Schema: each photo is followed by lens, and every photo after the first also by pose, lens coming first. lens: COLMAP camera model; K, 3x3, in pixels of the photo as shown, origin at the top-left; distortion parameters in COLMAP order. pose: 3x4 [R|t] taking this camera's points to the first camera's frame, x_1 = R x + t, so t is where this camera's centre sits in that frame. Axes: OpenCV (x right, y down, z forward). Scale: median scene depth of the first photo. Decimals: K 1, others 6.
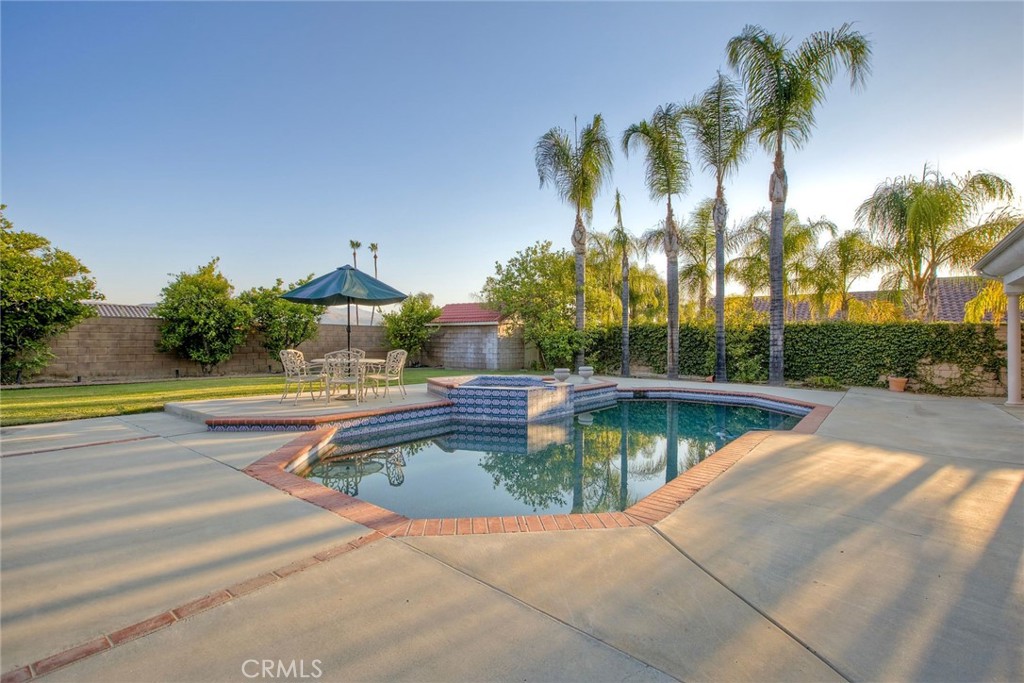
lens RADIAL K [[464.0, 0, 516.8], [0, 464.0, 340.9], [0, 0, 1]] dist [0.000548, 0.000606]
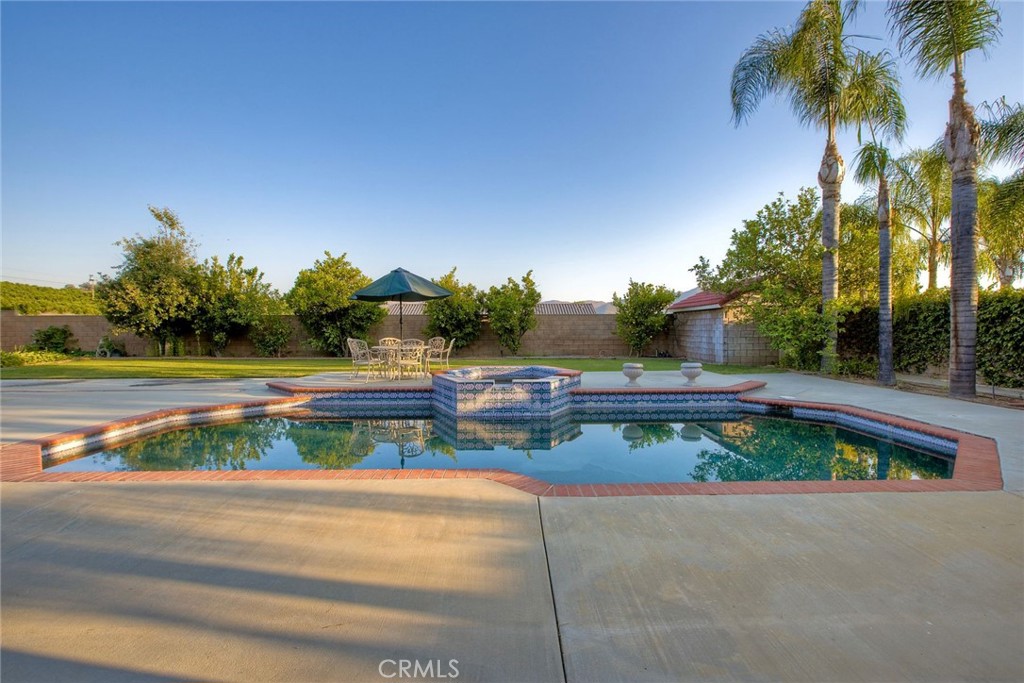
lens RADIAL K [[464.0, 0, 518.3], [0, 464.0, 341.2], [0, 0, 1]] dist [0.000548, 0.000606]
pose [[0.645022, 0.011007, -0.764085, 0.517361], [0.009616, 0.999700, 0.022519, 0.001843], [0.764103, -0.021873, 0.644723, 0.309320]]
